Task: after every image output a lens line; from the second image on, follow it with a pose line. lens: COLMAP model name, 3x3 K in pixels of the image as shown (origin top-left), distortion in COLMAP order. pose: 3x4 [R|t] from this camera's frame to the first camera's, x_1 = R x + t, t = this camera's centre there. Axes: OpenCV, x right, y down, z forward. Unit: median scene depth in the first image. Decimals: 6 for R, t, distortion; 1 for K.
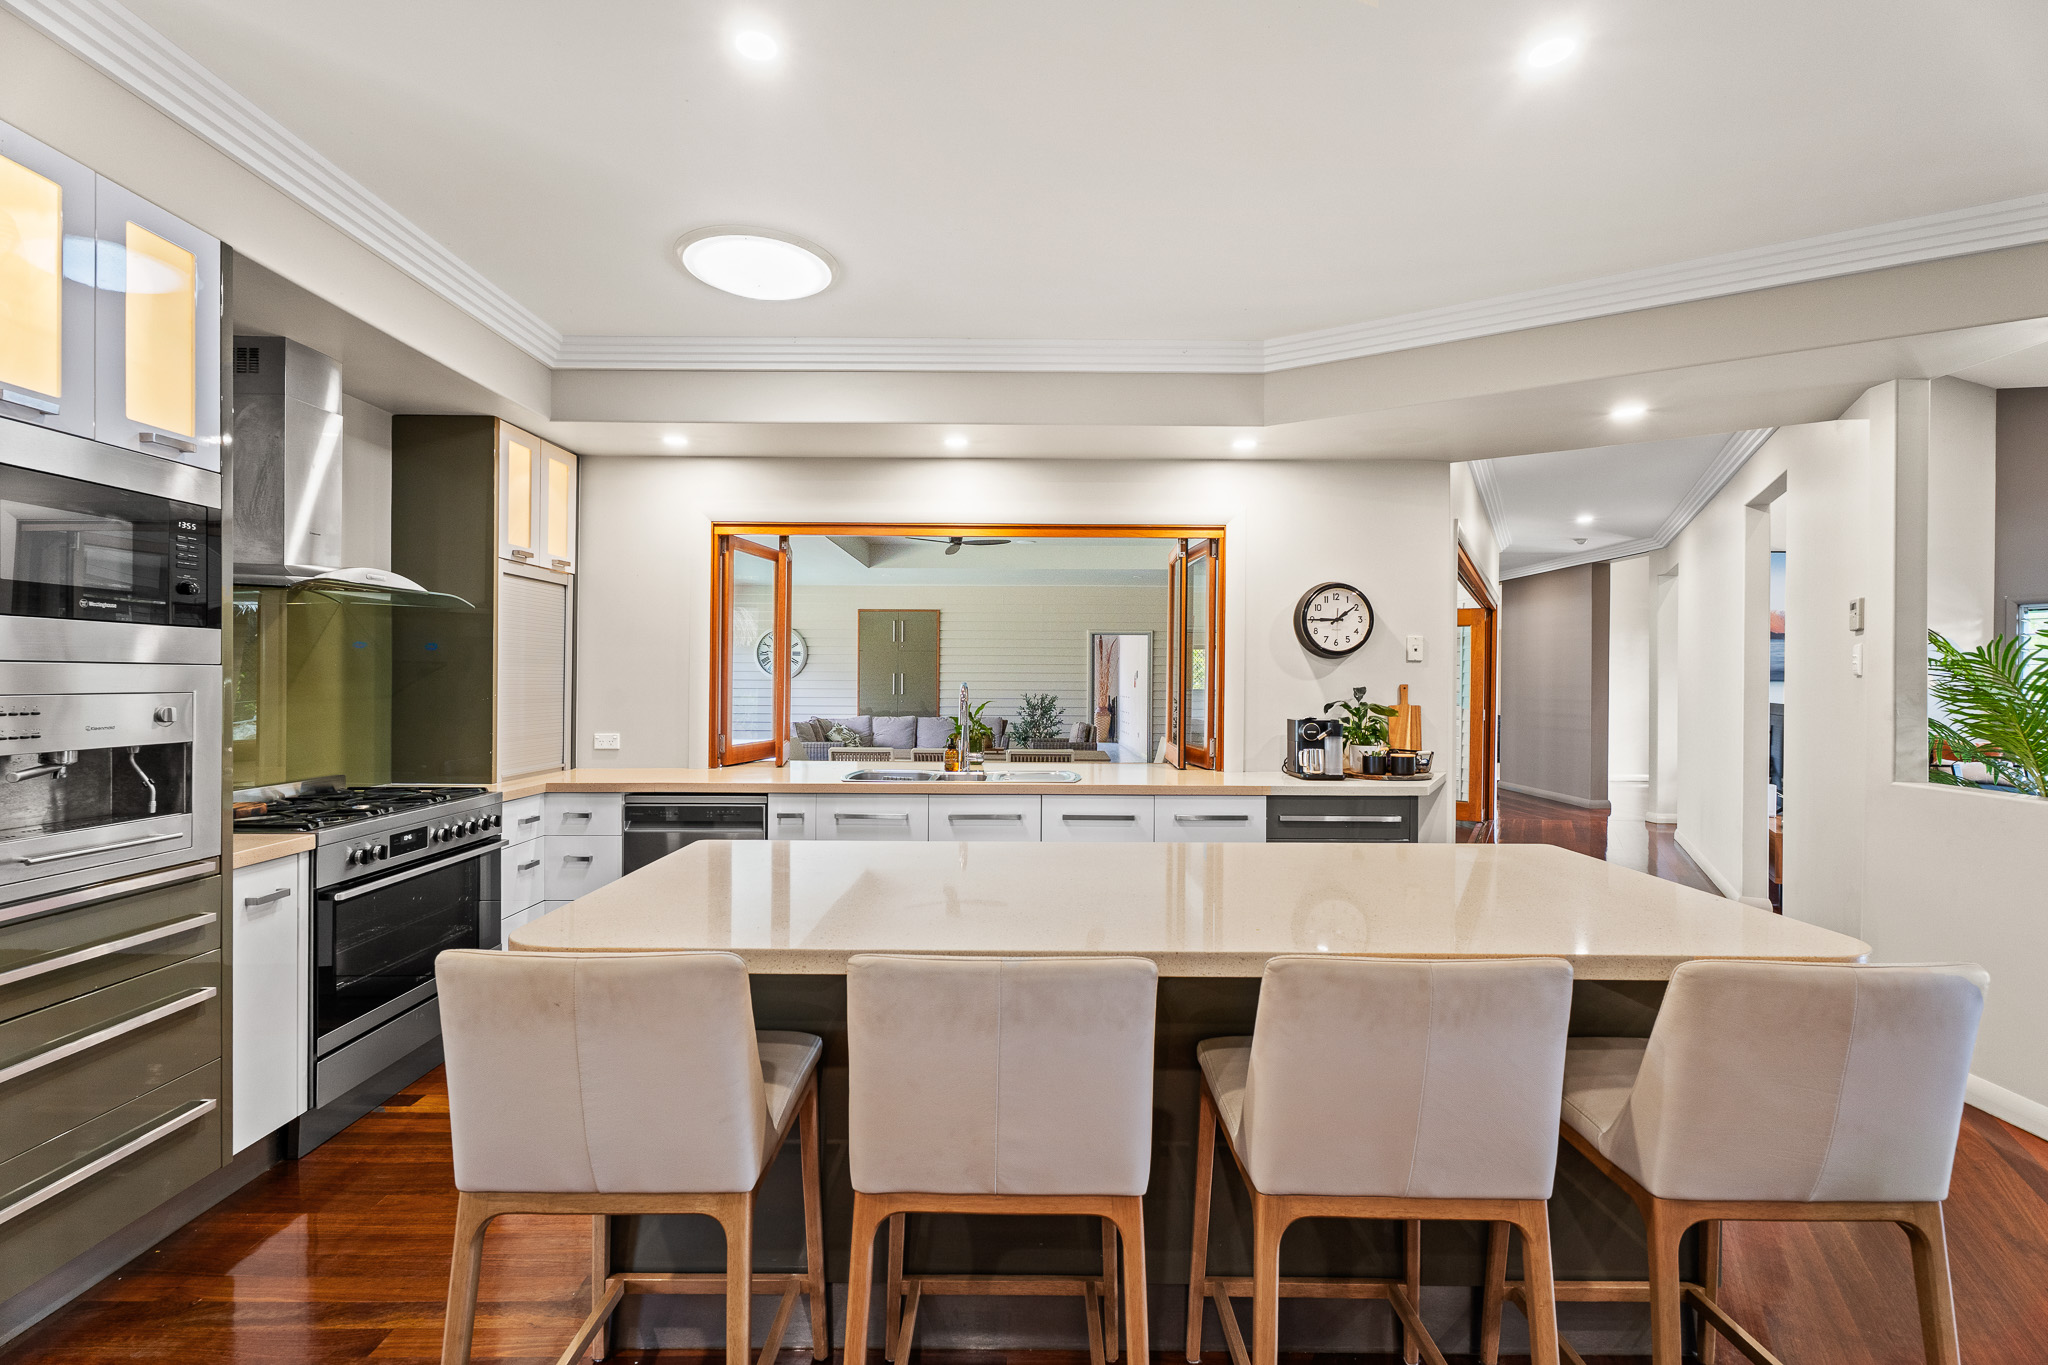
lens RADIAL K [[921.7, 0, 1018.3], [0, 921.7, 682.4], [0, 0, 1]] dist [0.000370, 0.000693]
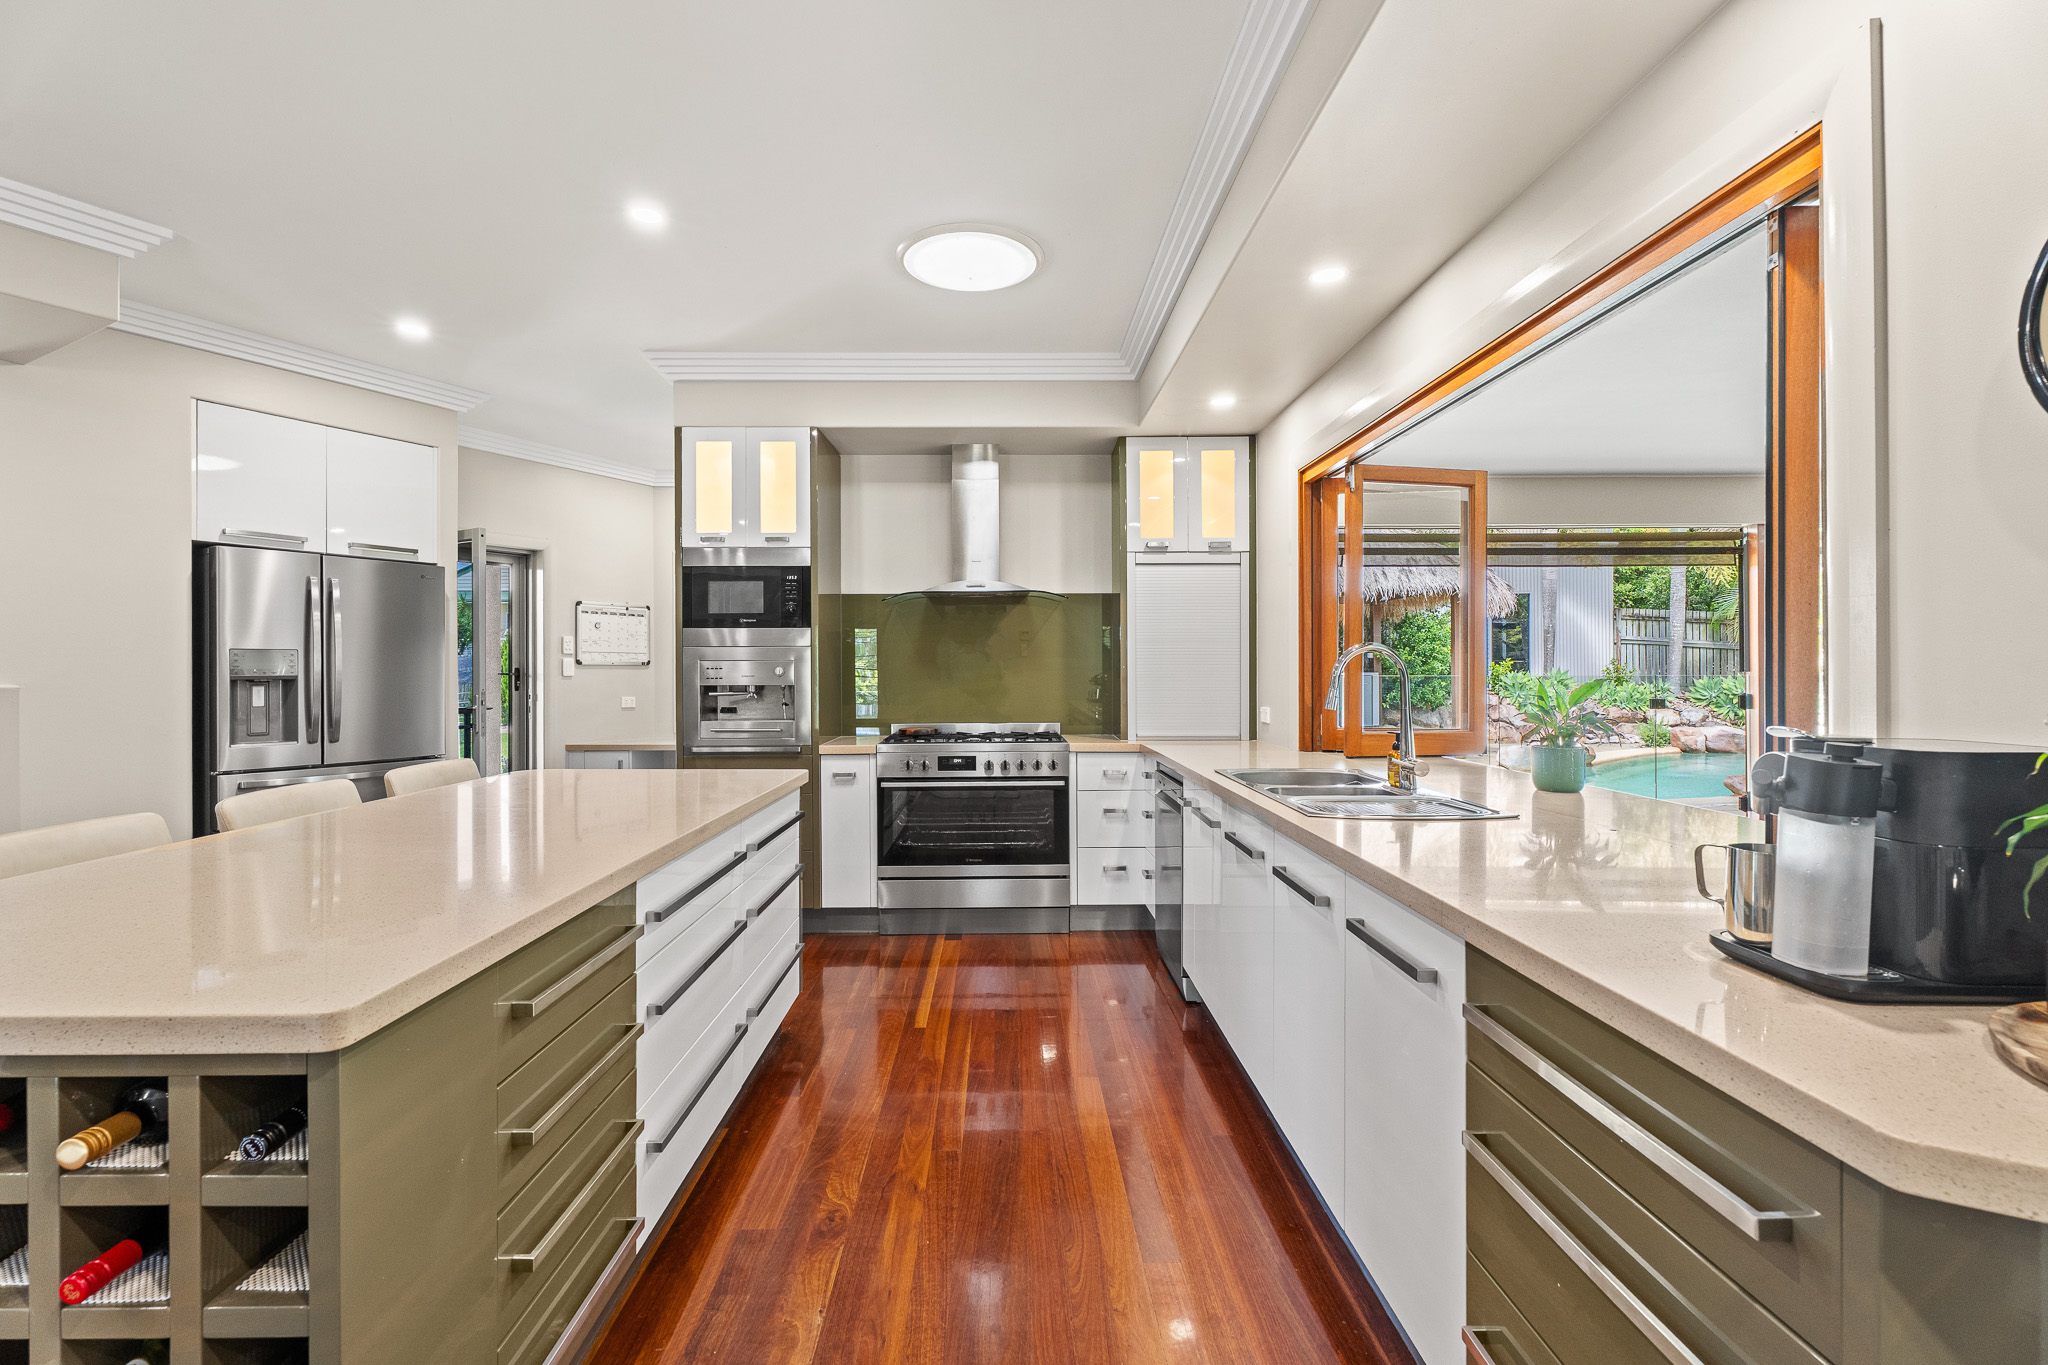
lens RADIAL K [[921.7, 0, 1022.9], [0, 921.7, 670.8], [0, 0, 1]] dist [0.000370, 0.000693]
pose [[0.014056, 0.001176, -0.999901, 0.985381], [0.000478, 0.999999, 0.001182, 0.027567], [0.999901, -0.000495, 0.014055, 1.322767]]
